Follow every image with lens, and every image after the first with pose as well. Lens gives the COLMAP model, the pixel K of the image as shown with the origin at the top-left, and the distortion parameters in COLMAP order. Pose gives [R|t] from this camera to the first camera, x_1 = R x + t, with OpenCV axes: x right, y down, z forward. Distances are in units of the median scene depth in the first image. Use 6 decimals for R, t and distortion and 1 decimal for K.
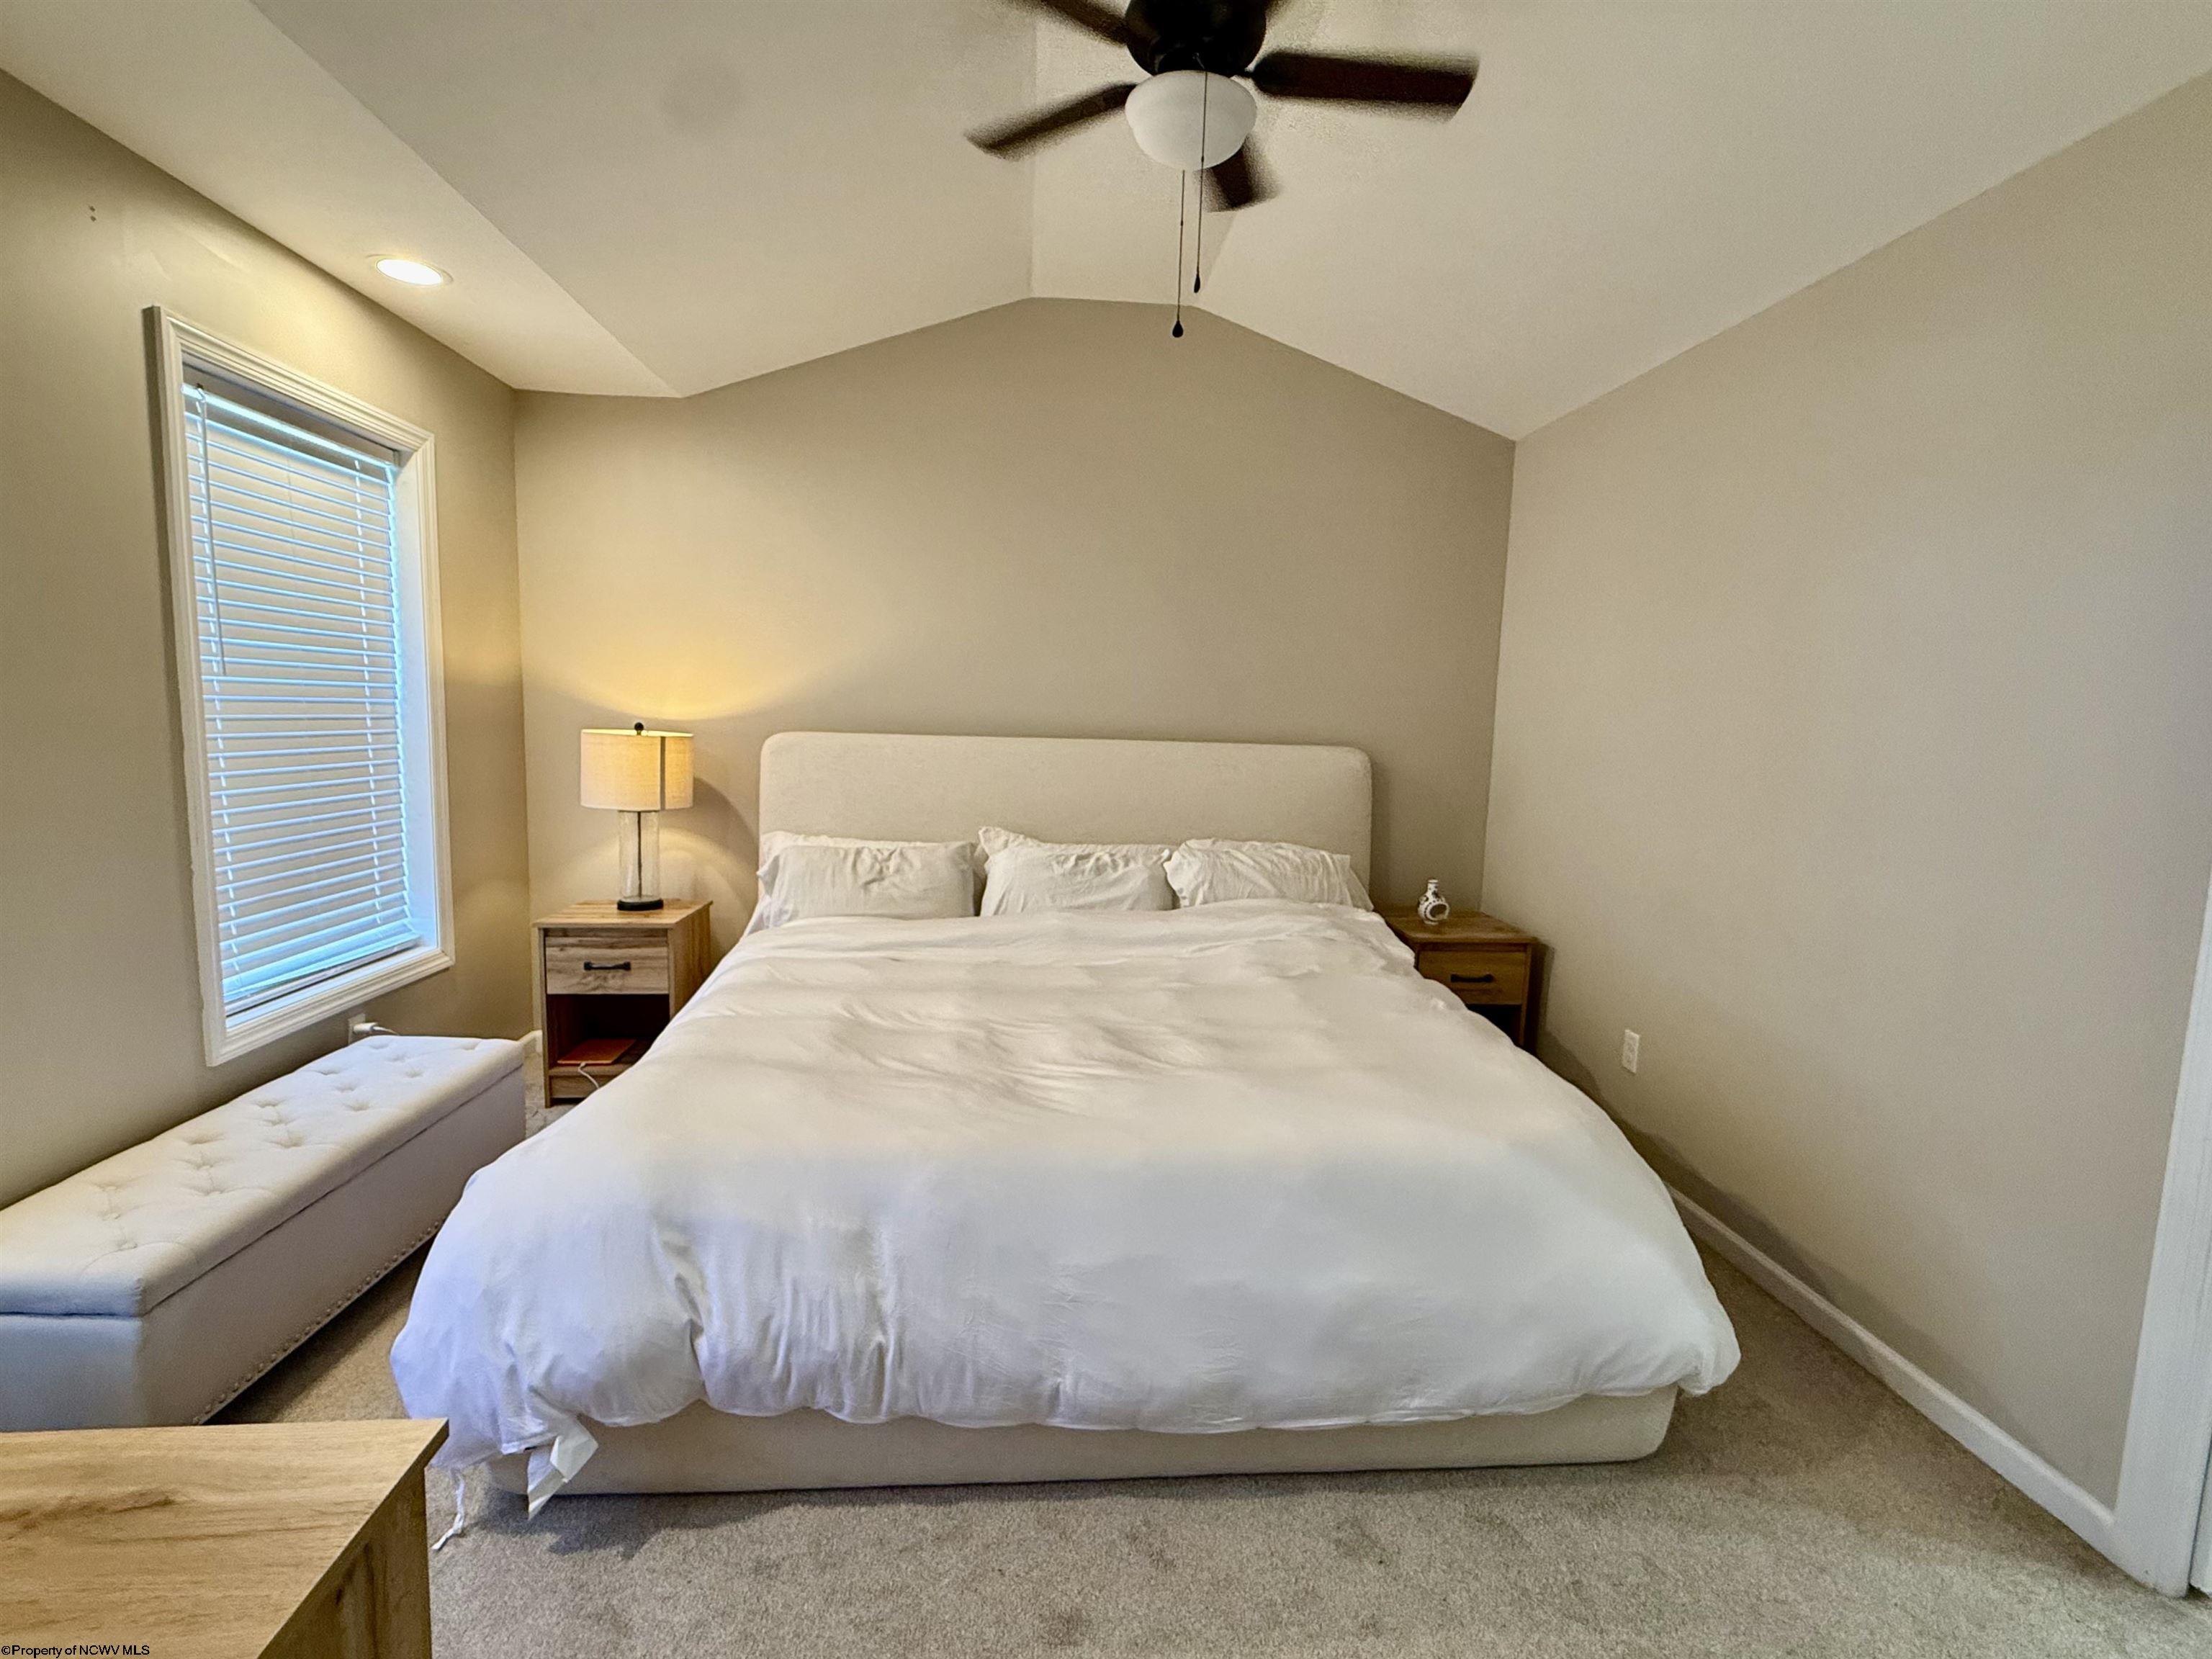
lens RADIAL K [[1022.4, 0, 1192.1], [0, 1022.4, 831.7], [0, 0, 1]] dist [0.000081, 0.000223]
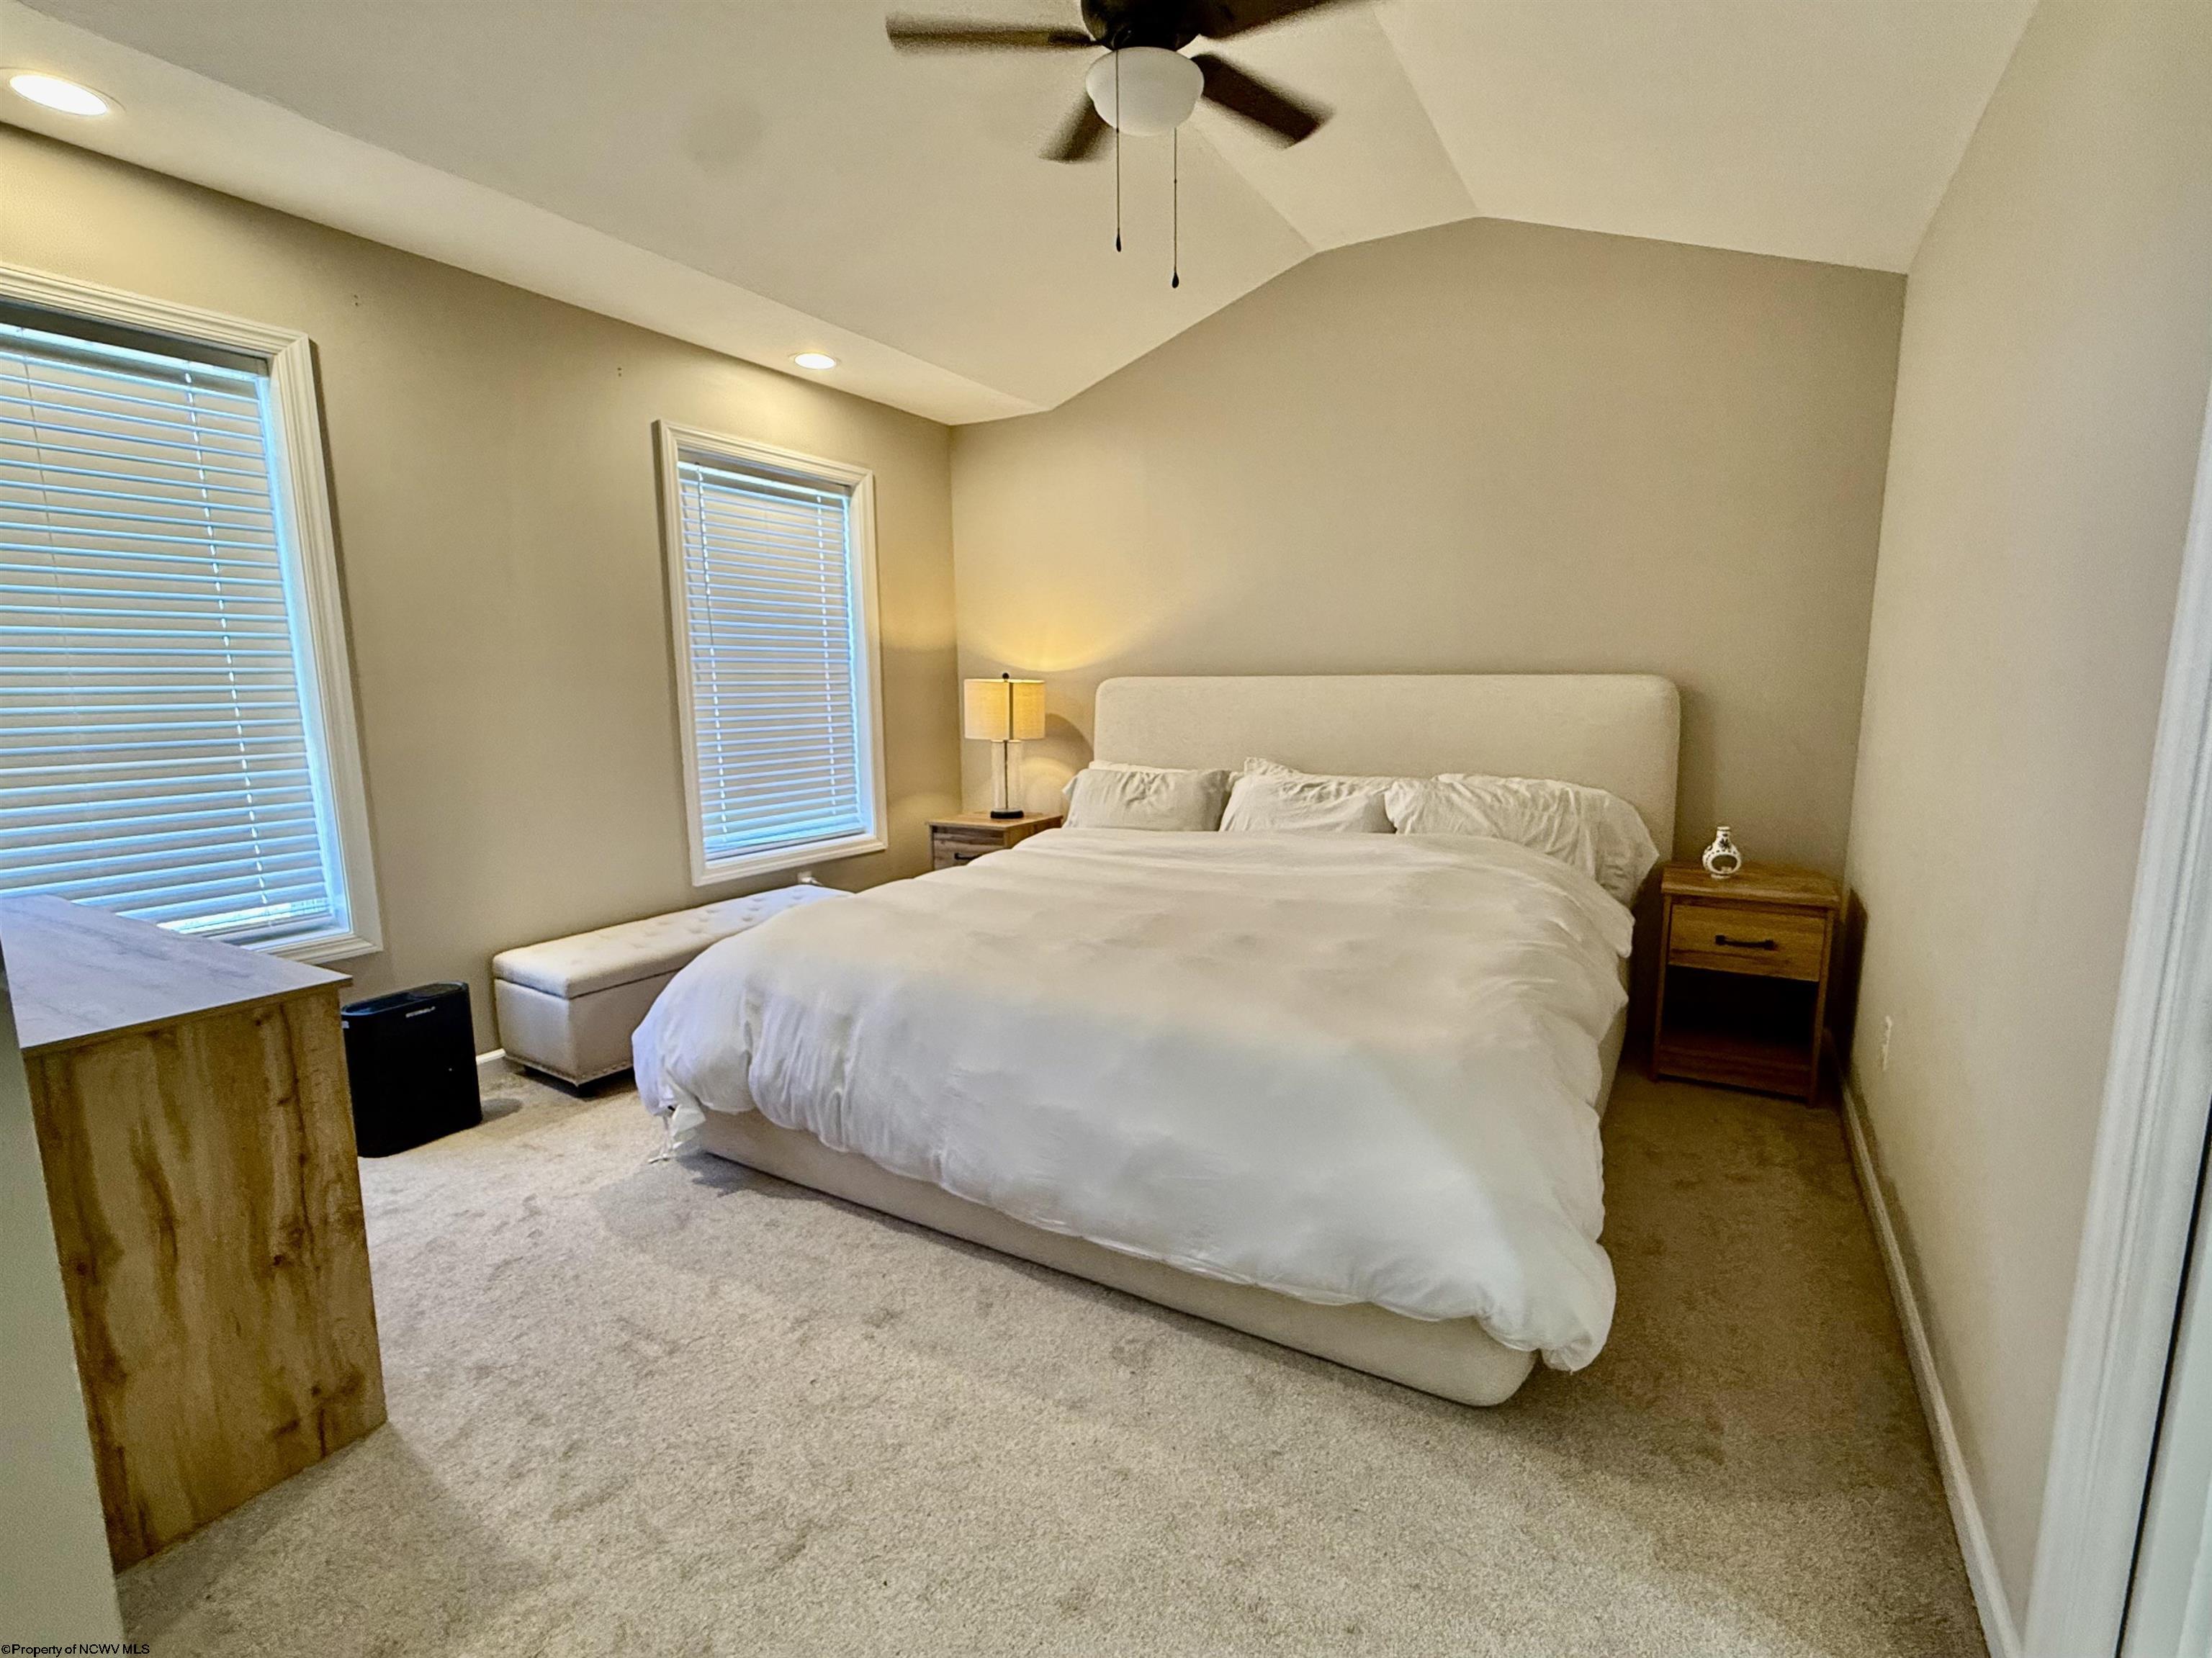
lens RADIAL K [[1022.3, 0, 1192.1], [0, 1022.3, 831.2], [0, 0, 1]] dist [0.000081, 0.000223]
pose [[0.835179, 0.047910, -0.547887, 0.597501], [-0.029701, 0.998674, 0.042054, 0.050801], [0.549175, -0.018850, 0.835494, 0.077567]]
